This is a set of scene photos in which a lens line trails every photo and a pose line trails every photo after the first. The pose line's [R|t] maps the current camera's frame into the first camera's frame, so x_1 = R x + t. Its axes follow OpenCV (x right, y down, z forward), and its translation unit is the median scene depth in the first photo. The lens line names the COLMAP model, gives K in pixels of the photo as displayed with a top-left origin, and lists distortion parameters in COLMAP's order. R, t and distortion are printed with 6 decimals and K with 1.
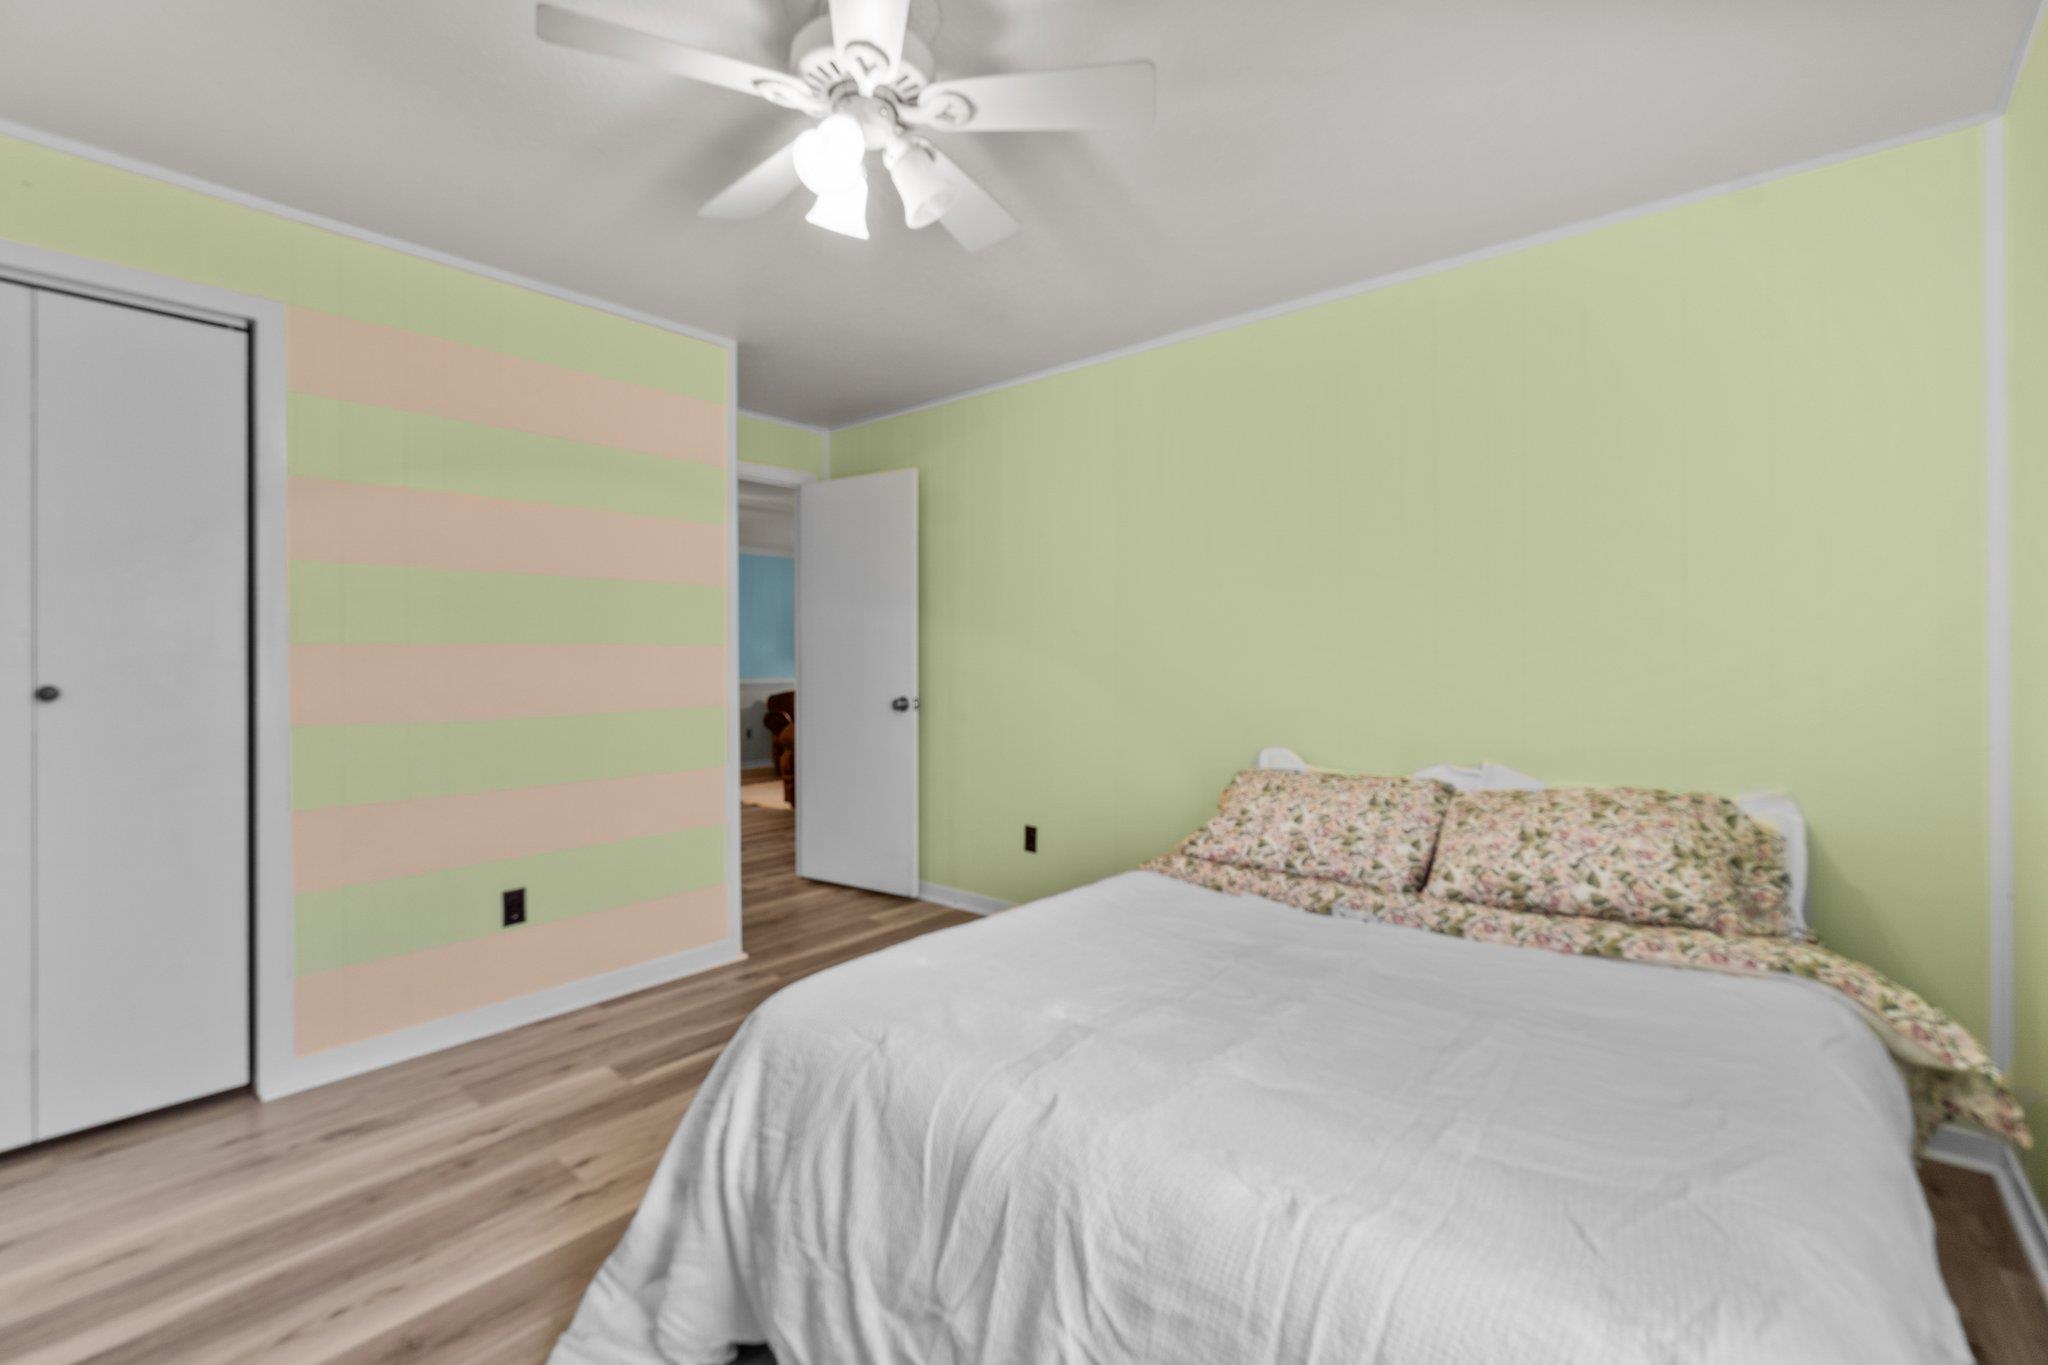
lens RADIAL K [[883.2, 0, 1025.3], [0, 883.2, 674.7], [0, 0, 1]] dist [-0.000203, 0.000034]
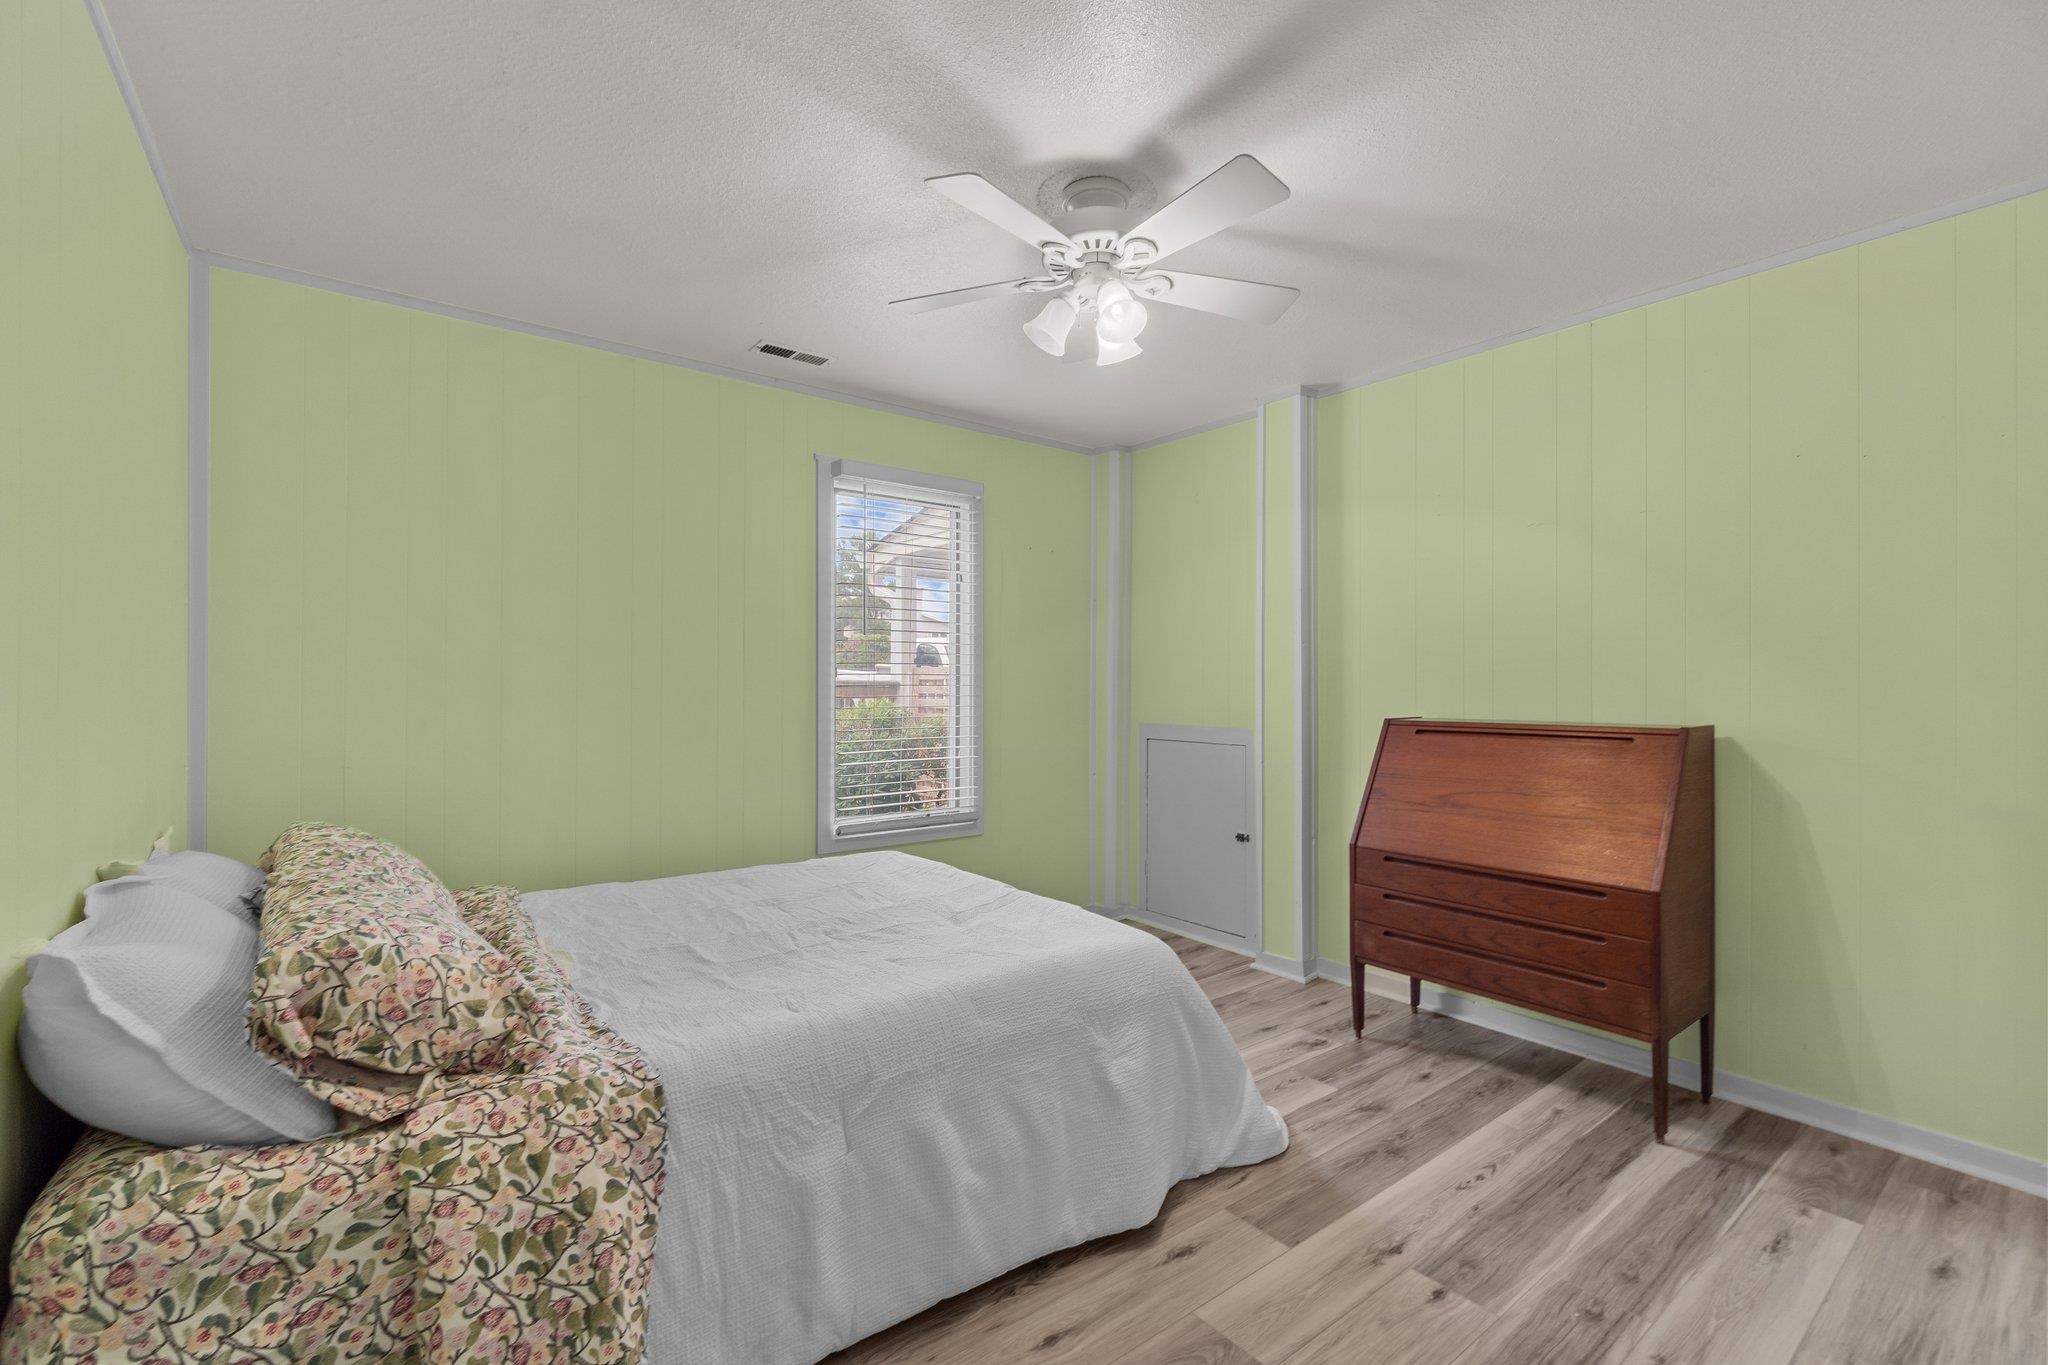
lens RADIAL K [[883.2, 0, 1024.4], [0, 883.2, 683.9], [0, 0, 1]] dist [-0.000203, 0.000034]
pose [[-0.977603, 0.002810, 0.210437, -0.311087], [0.003416, 0.999991, 0.002518, -0.040437], [-0.210428, 0.003181, -0.977604, 2.040728]]
